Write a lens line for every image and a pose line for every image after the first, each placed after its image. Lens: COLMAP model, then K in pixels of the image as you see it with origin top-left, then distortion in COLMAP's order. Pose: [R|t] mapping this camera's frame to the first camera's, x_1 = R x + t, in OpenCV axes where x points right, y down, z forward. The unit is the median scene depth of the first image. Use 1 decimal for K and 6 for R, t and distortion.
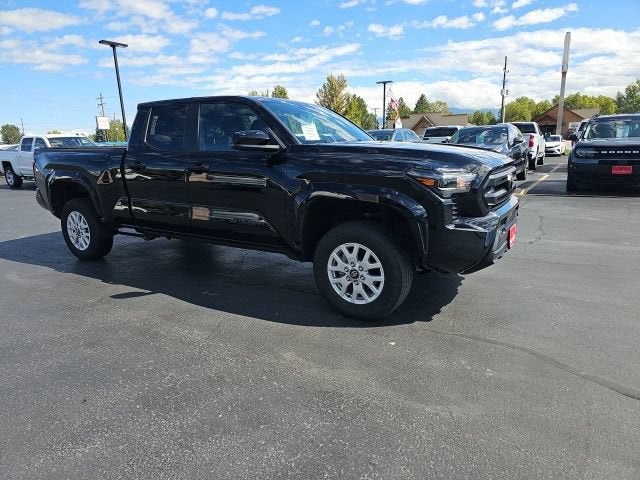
lens RADIAL K [[422.5, 0, 315.1], [0, 422.5, 220.1], [0, 0, 1]] dist [0.062964, -0.052930]
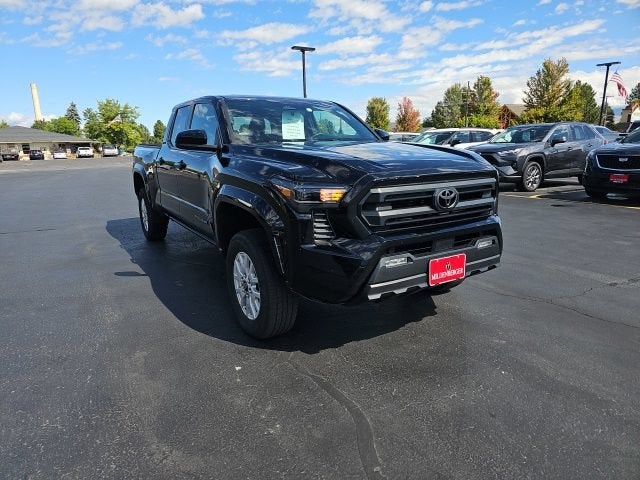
lens RADIAL K [[425.5, 0, 315.0], [0, 425.5, 226.0], [0, 0, 1]] dist [0.034242, -0.026457]
pose [[0.896506, 0.092441, -0.433279, 0.495040], [-0.082784, 0.995718, 0.041149, -0.040408], [0.435228, -0.001022, 0.900320, 0.191034]]
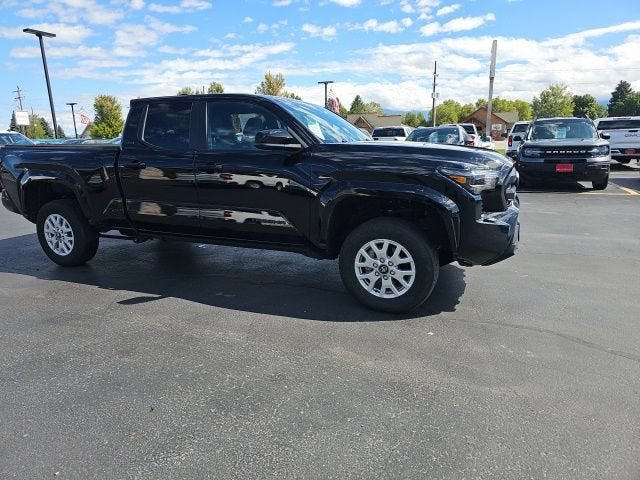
lens RADIAL K [[422.5, 0, 312.9], [0, 422.5, 220.0], [0, 0, 1]] dist [0.062964, -0.052930]
pose [[0.989805, -0.019707, 0.141059, -0.176892], [0.019346, 0.999805, 0.003928, -0.000211], [-0.141109, -0.001159, 0.989993, -0.000458]]
